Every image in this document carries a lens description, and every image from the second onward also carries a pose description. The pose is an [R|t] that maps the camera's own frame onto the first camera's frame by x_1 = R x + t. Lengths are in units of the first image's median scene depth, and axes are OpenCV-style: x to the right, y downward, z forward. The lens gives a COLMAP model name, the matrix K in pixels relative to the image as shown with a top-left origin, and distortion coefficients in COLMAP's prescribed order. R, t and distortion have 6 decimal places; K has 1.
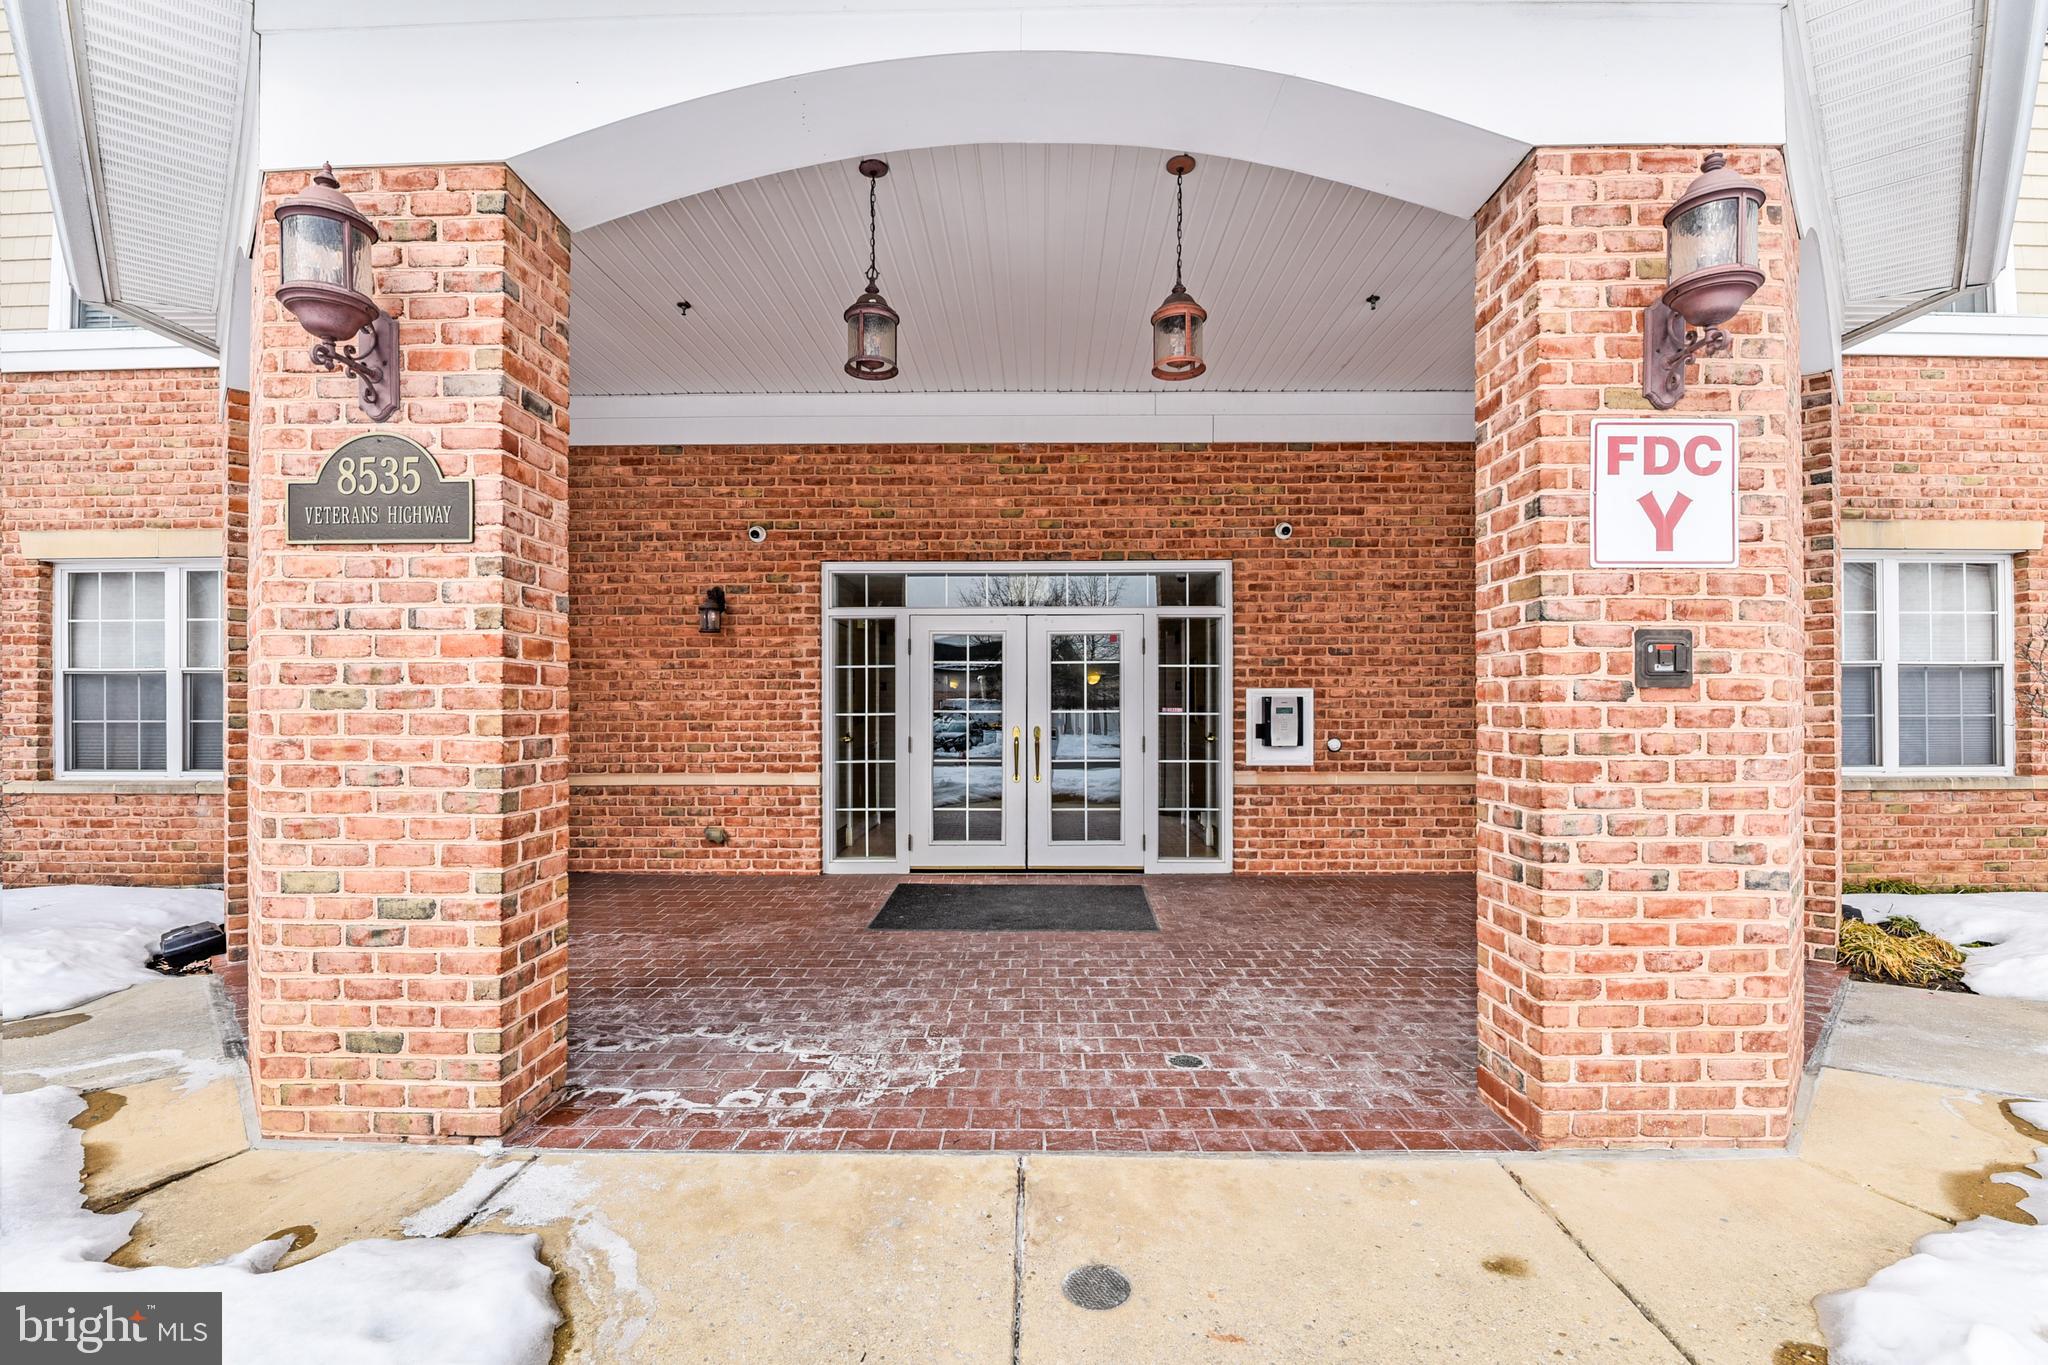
lens RADIAL K [[896.0, 0, 1024.2], [0, 896.0, 688.1], [0, 0, 1]] dist [-0.003757, -0.008198]
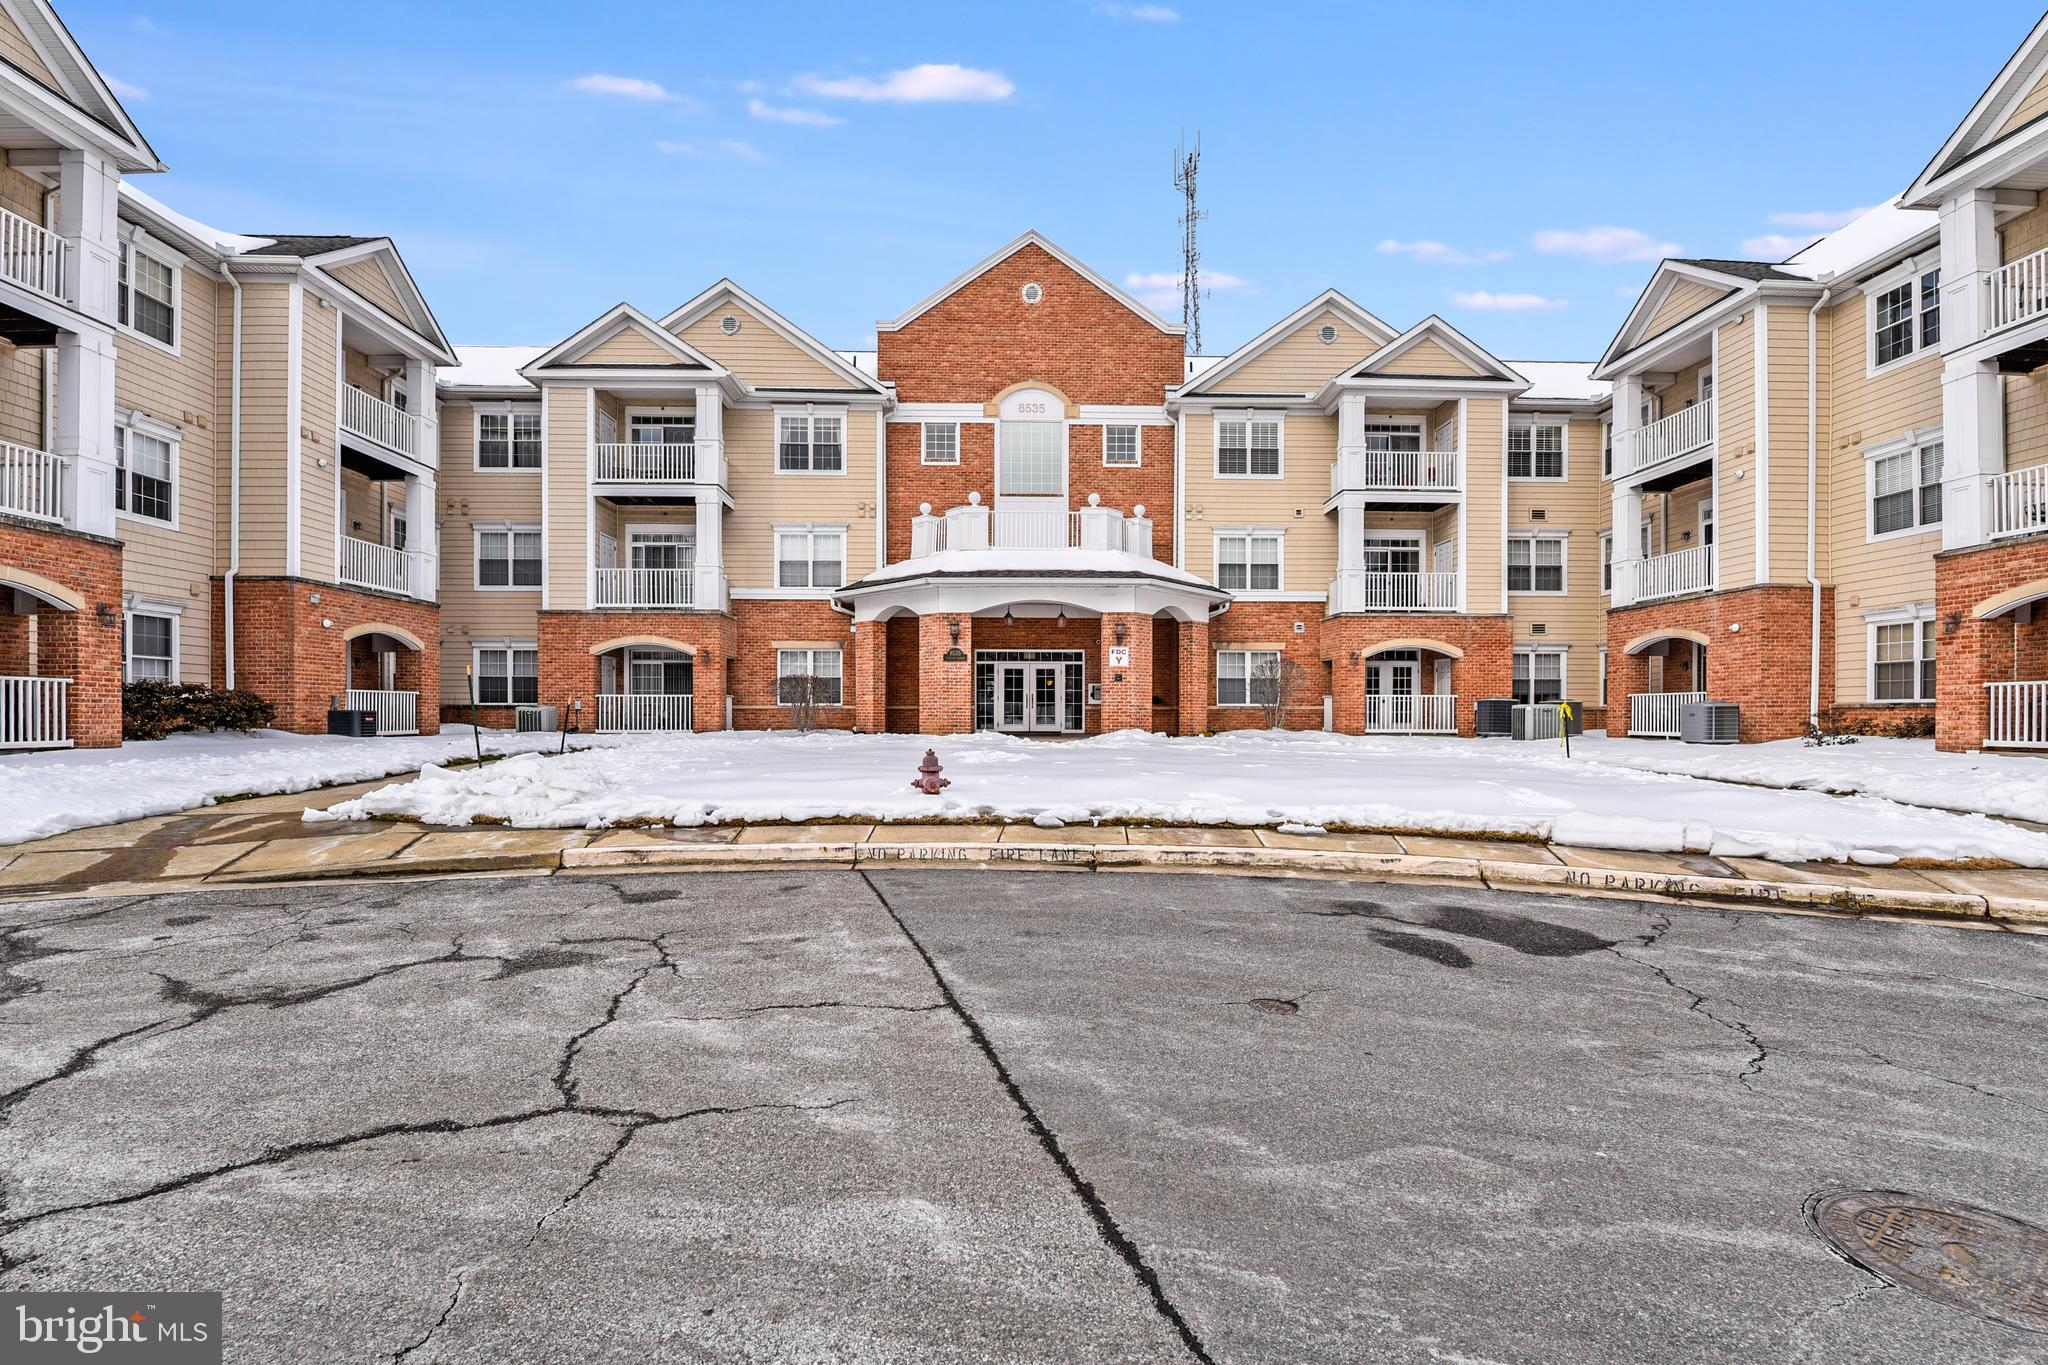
lens RADIAL K [[896.0, 0, 1023.8], [0, 896.0, 694.0], [0, 0, 1]] dist [-0.003757, -0.008198]
pose [[0.999004, 0.005098, 0.044318, -0.210189], [-0.004999, 0.999985, -0.002346, 0.059680], [-0.044329, 0.002122, 0.999015, -3.026212]]
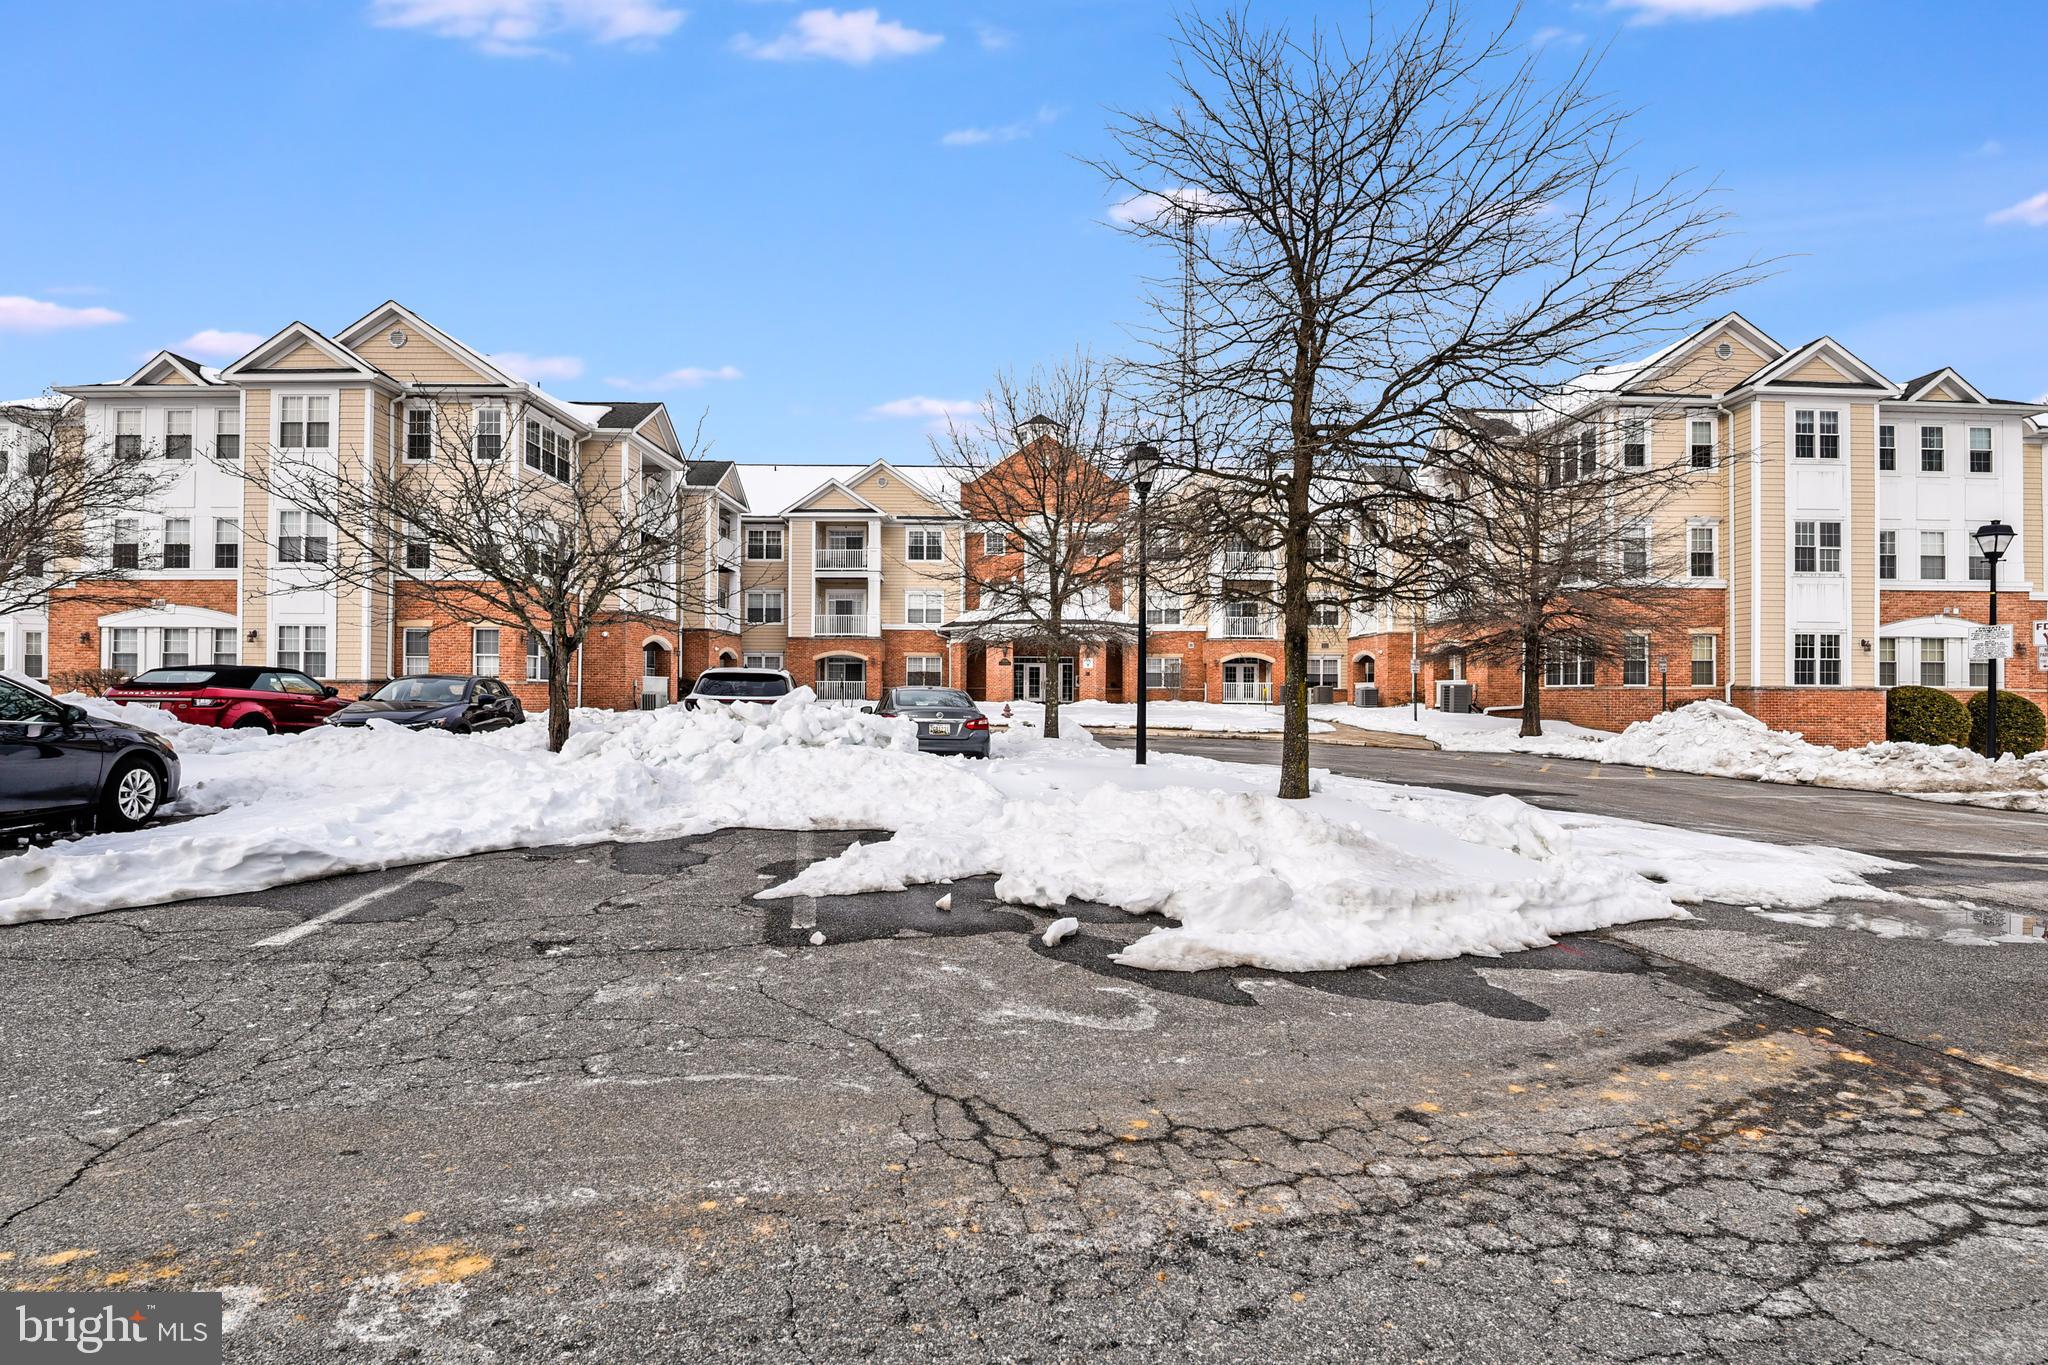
lens RADIAL K [[896.0, 0, 1023.0], [0, 896.0, 681.7], [0, 0, 1]] dist [-0.003757, -0.008198]
pose [[0.999567, 0.008061, 0.028295, -0.376493], [-0.008231, 0.999949, 0.005907, 0.011452], [-0.028246, -0.006137, 0.999582, -6.320616]]
